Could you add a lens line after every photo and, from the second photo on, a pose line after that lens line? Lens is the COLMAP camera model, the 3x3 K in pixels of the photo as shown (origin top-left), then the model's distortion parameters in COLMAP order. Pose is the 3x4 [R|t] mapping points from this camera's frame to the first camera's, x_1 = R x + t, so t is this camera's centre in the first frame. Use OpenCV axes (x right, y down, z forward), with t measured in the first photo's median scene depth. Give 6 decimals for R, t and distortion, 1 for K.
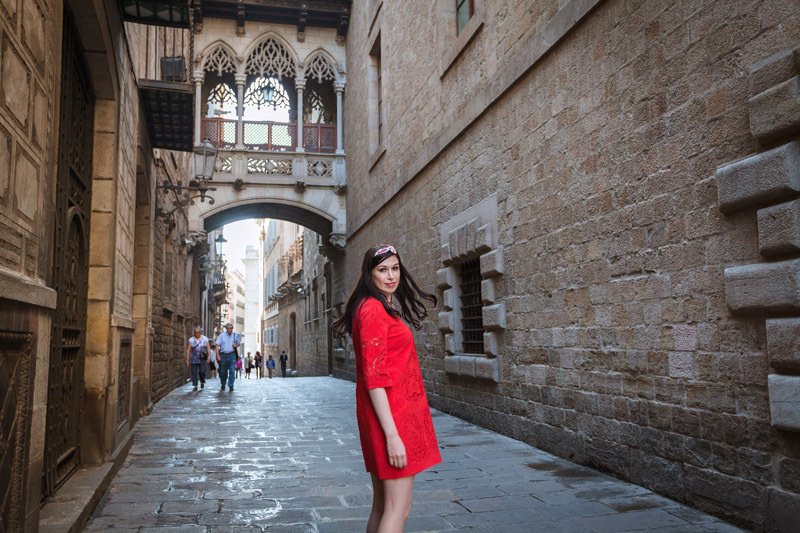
lens RADIAL K [[738.9, 0, 395.9], [0, 738.9, 265.5], [0, 0, 1]] dist [0.044172, 0.000000]
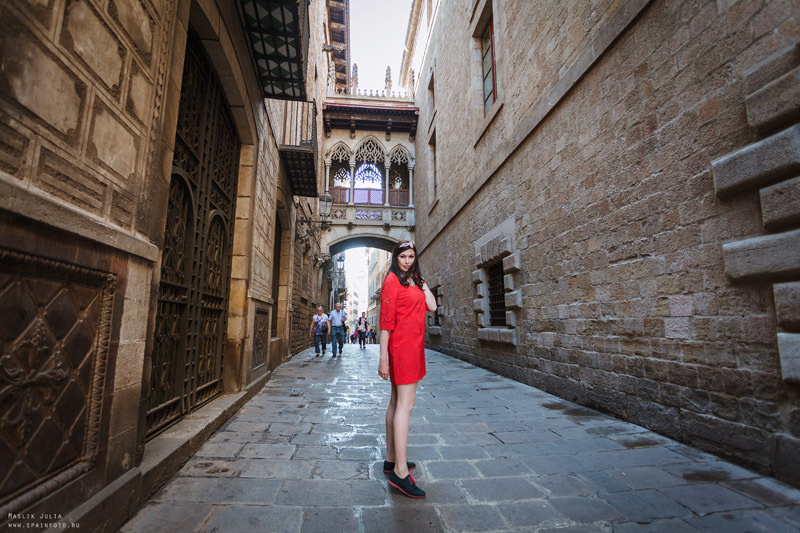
lens RADIAL K [[425.5, 0, 395.0], [0, 425.5, 261.1], [0, 0, 1]] dist [-0.025596, 0.011613]
pose [[0.993004, -0.000695, -0.118081, 0.001989], [-0.005029, 0.998826, -0.048171, 0.047983], [0.117976, 0.048428, 0.991835, 0.203277]]
